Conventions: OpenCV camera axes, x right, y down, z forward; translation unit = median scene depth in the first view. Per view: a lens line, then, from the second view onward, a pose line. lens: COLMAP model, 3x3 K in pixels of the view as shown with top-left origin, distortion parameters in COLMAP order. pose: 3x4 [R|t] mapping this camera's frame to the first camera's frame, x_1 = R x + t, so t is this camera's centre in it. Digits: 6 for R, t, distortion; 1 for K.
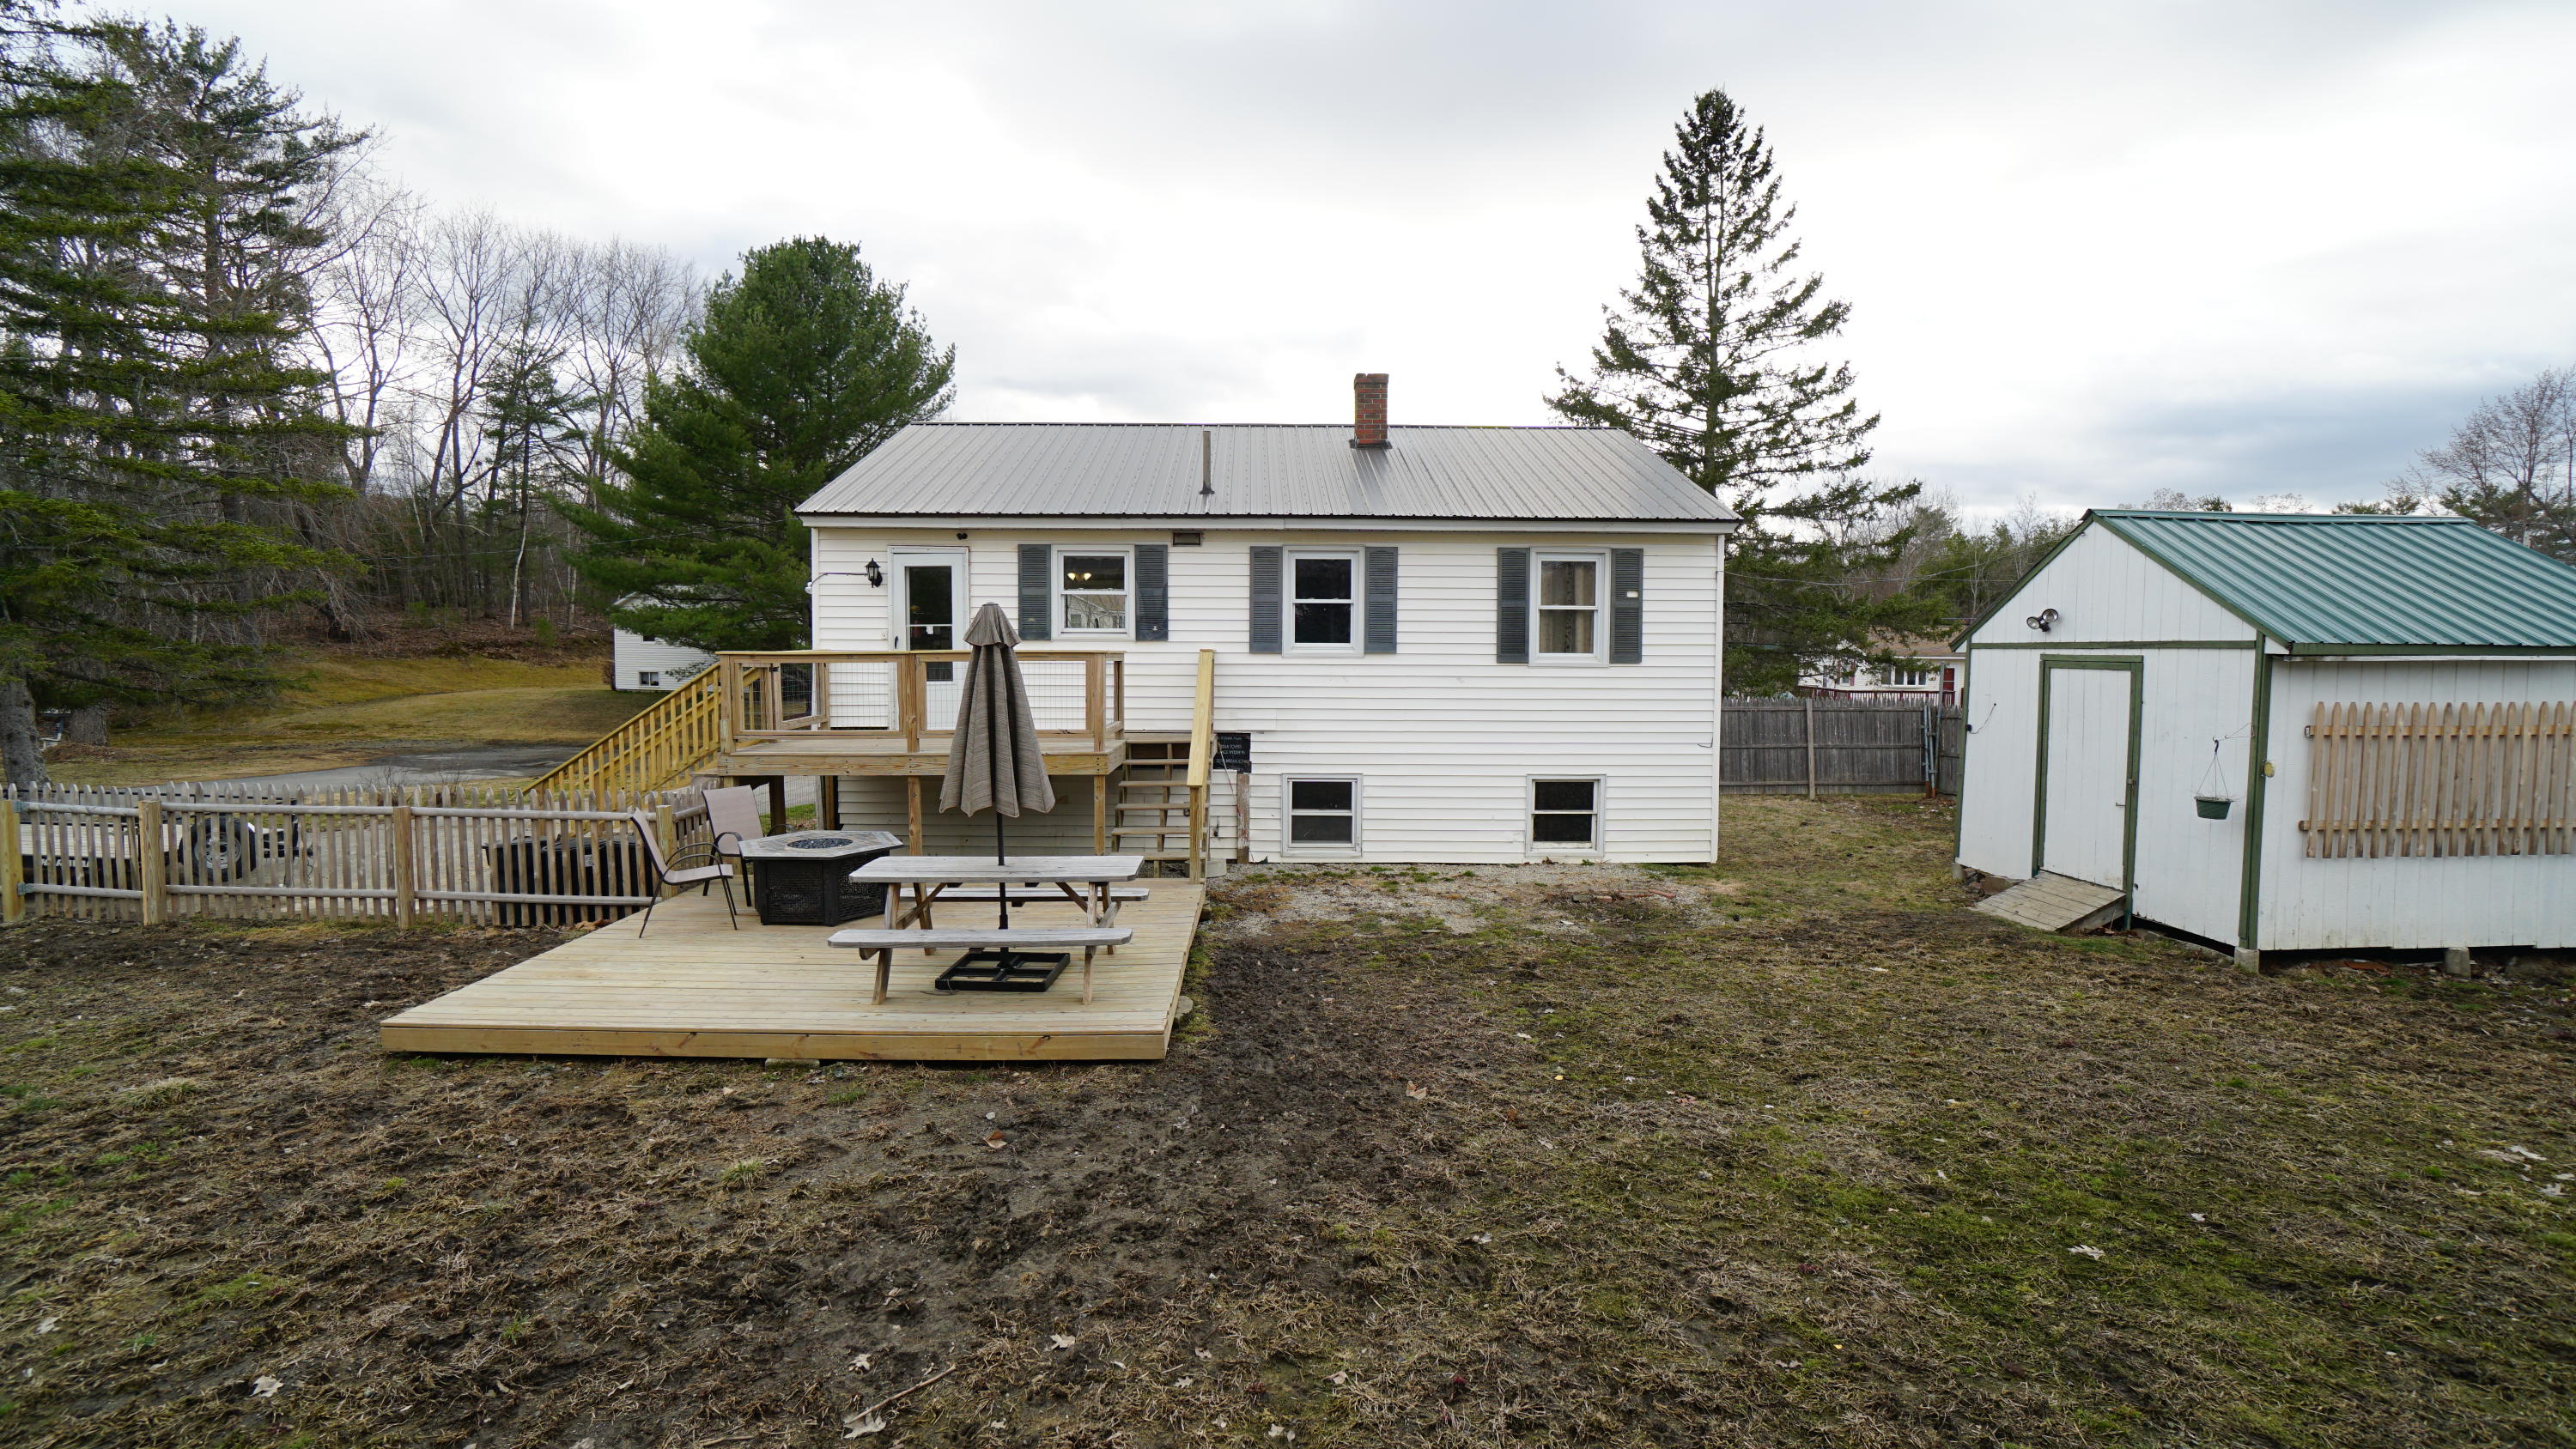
lens RADIAL K [[1131.6, 0, 1273.1], [0, 1131.6, 714.7], [0, 0, 1]] dist [-0.060251, 0.018563]
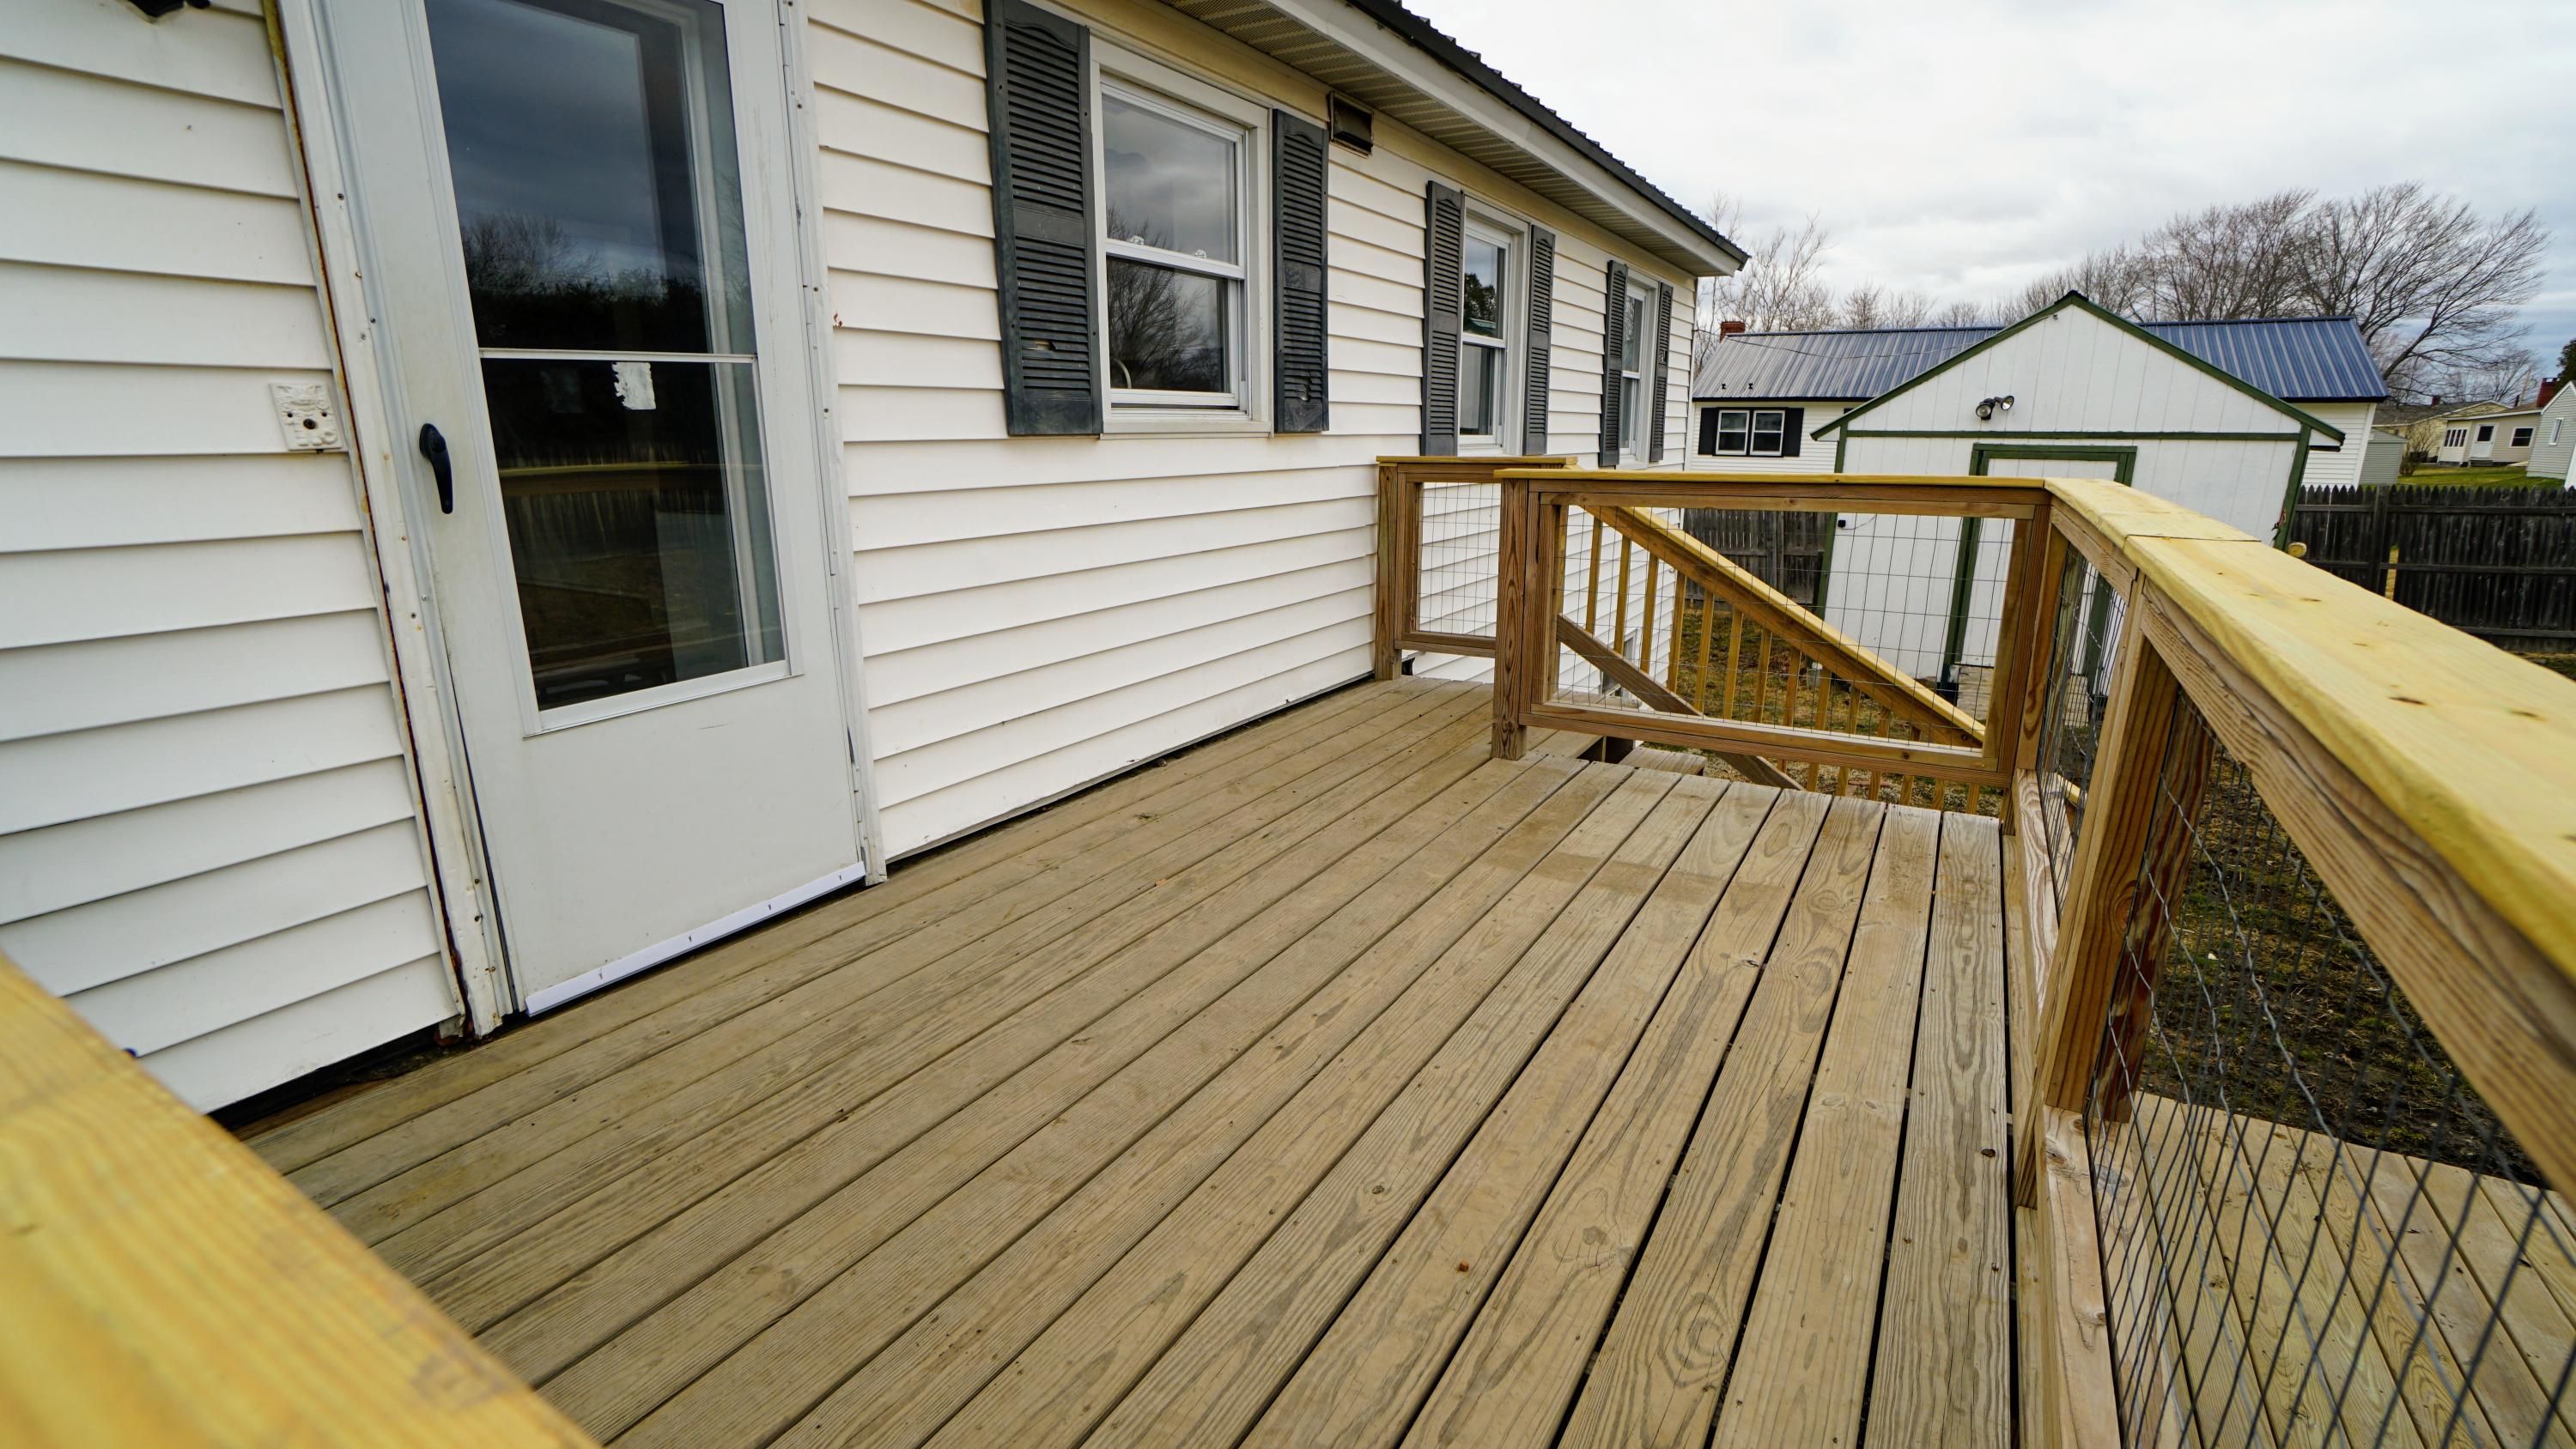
lens RADIAL K [[1131.6, 0, 1270.9], [0, 1131.6, 725.1], [0, 0, 1]] dist [-0.060251, 0.018563]
pose [[0.541479, -0.219039, 0.811679, -0.396301], [0.059409, 0.973019, 0.222945, -0.056748], [-0.838613, -0.072499, 0.539882, 0.824772]]
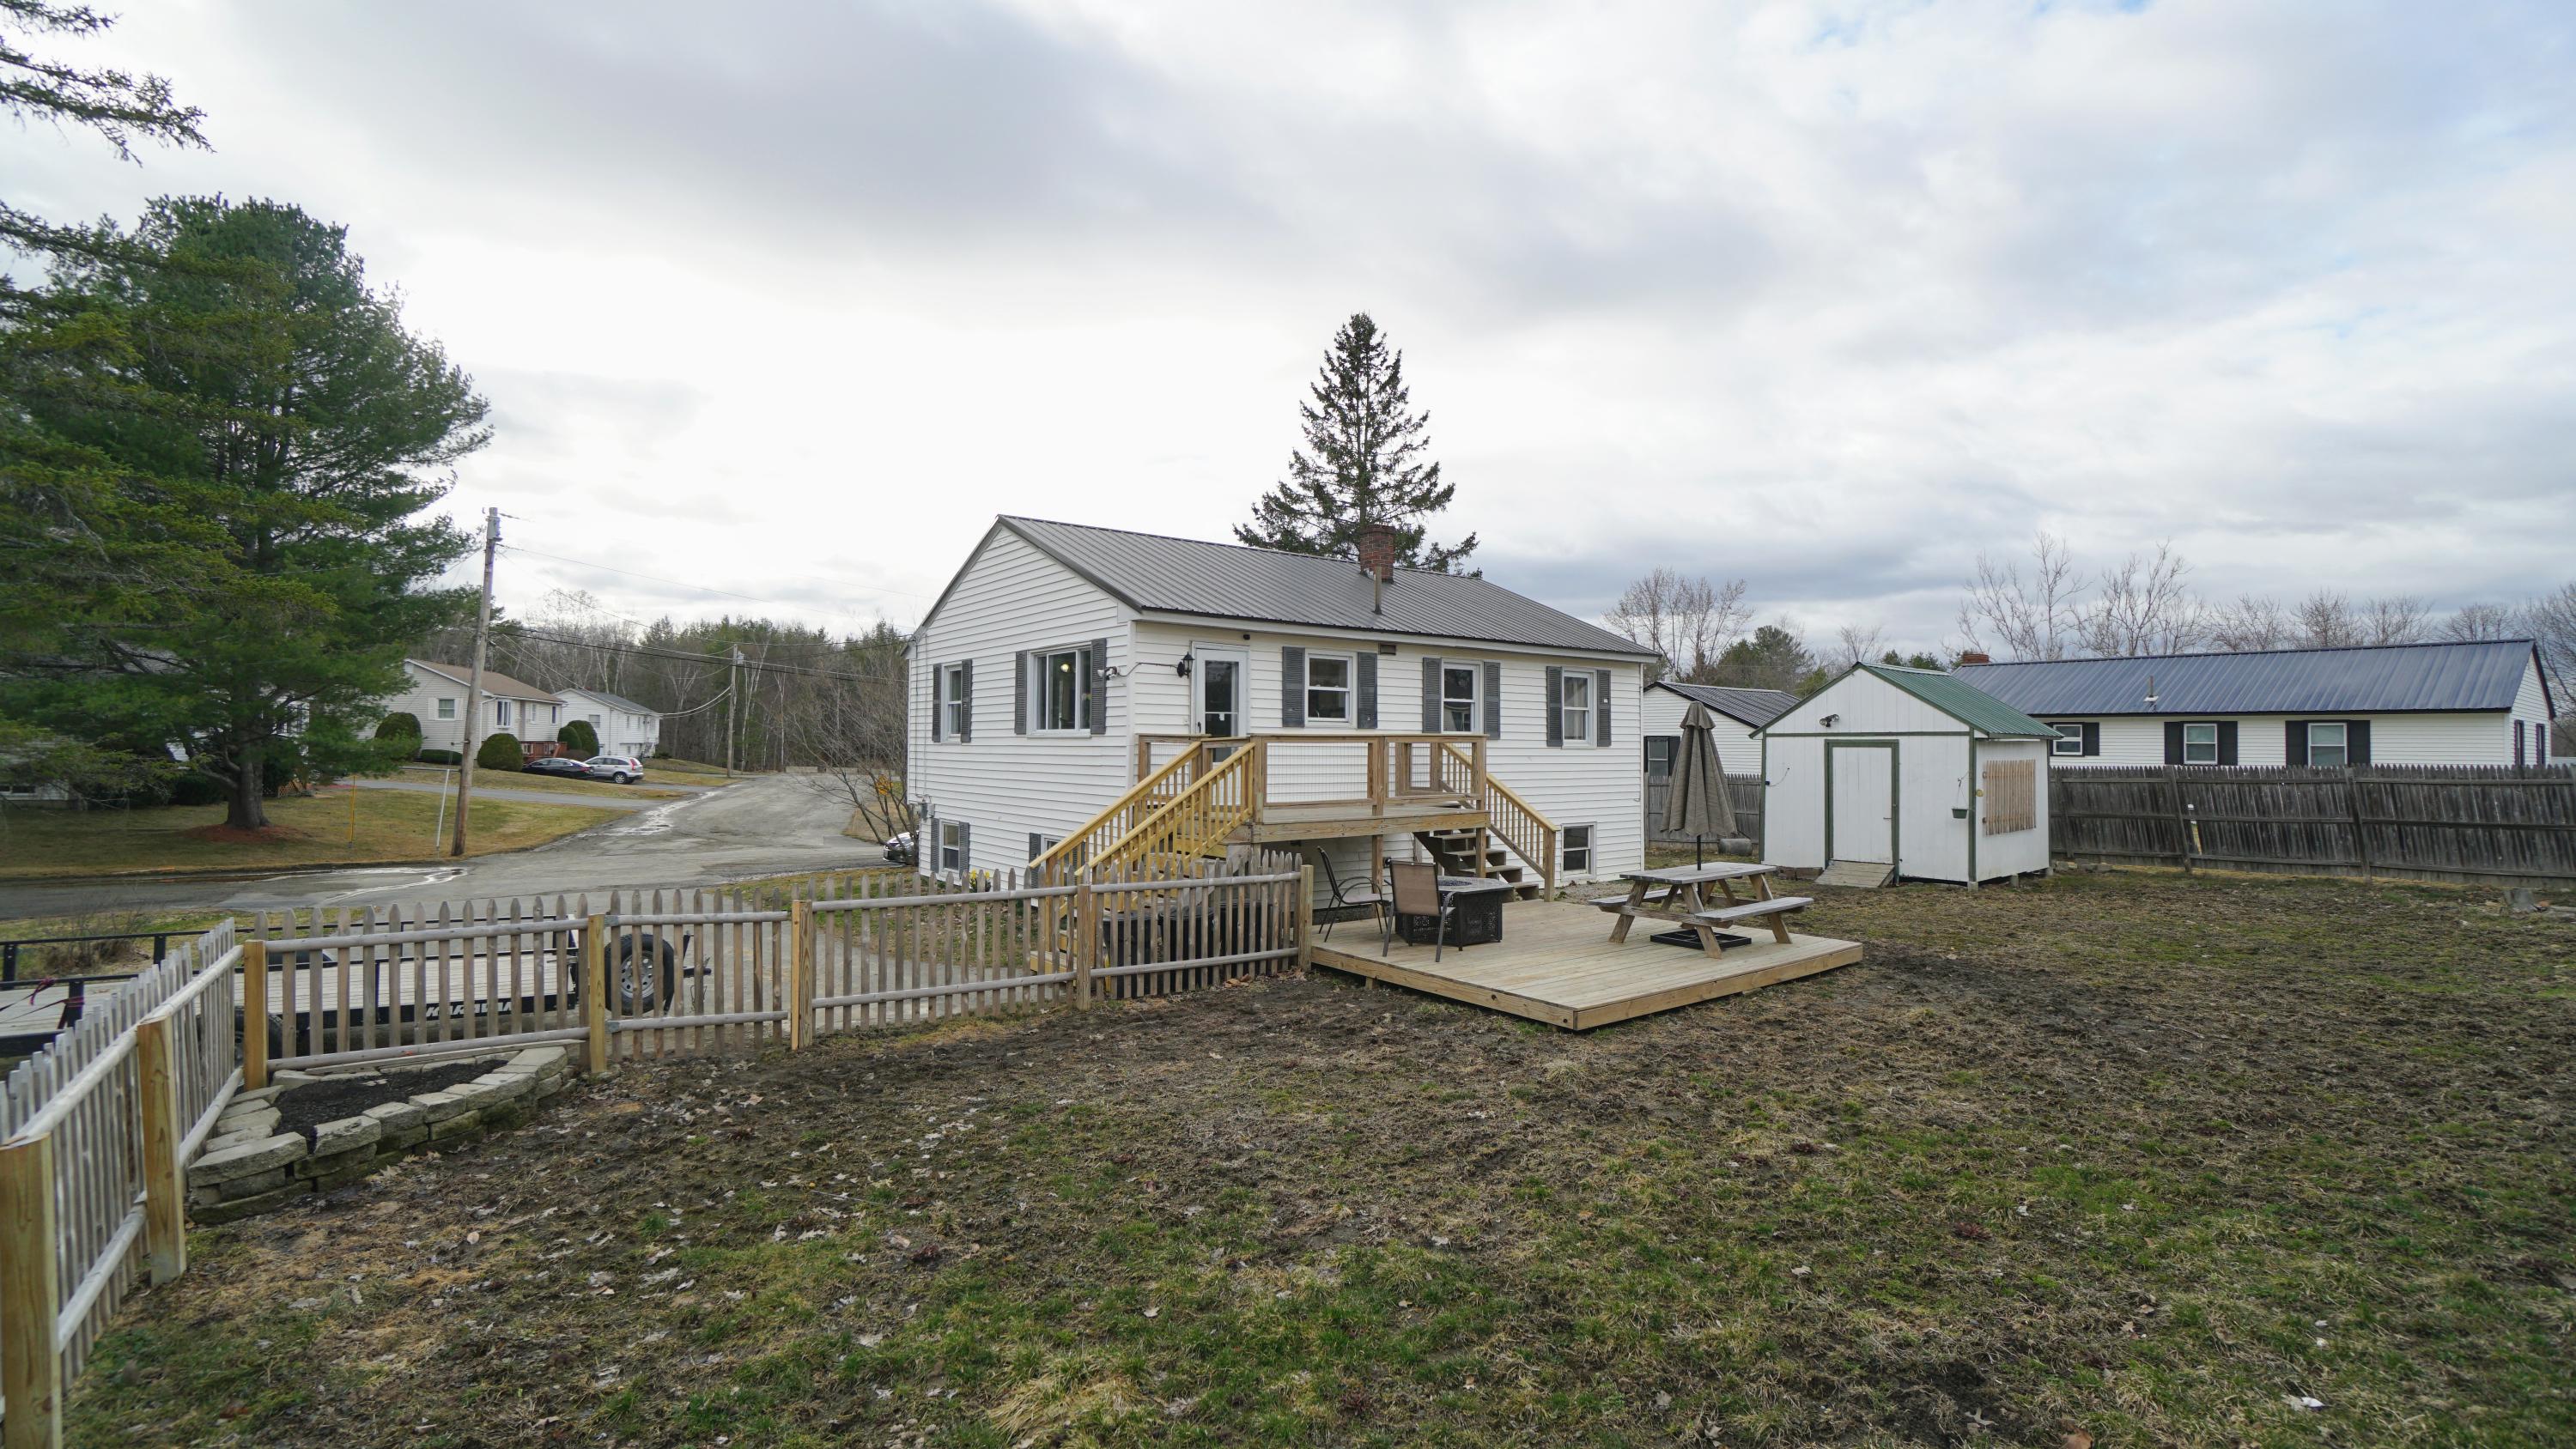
lens RADIAL K [[1131.6, 0, 1273.2], [0, 1131.6, 711.3], [0, 0, 1]] dist [-0.060251, 0.018563]
pose [[0.810129, 0.018263, 0.585968, -0.929611], [0.031996, 0.996648, -0.075299, 0.006829], [-0.585378, 0.079750, 0.806828, 0.044899]]
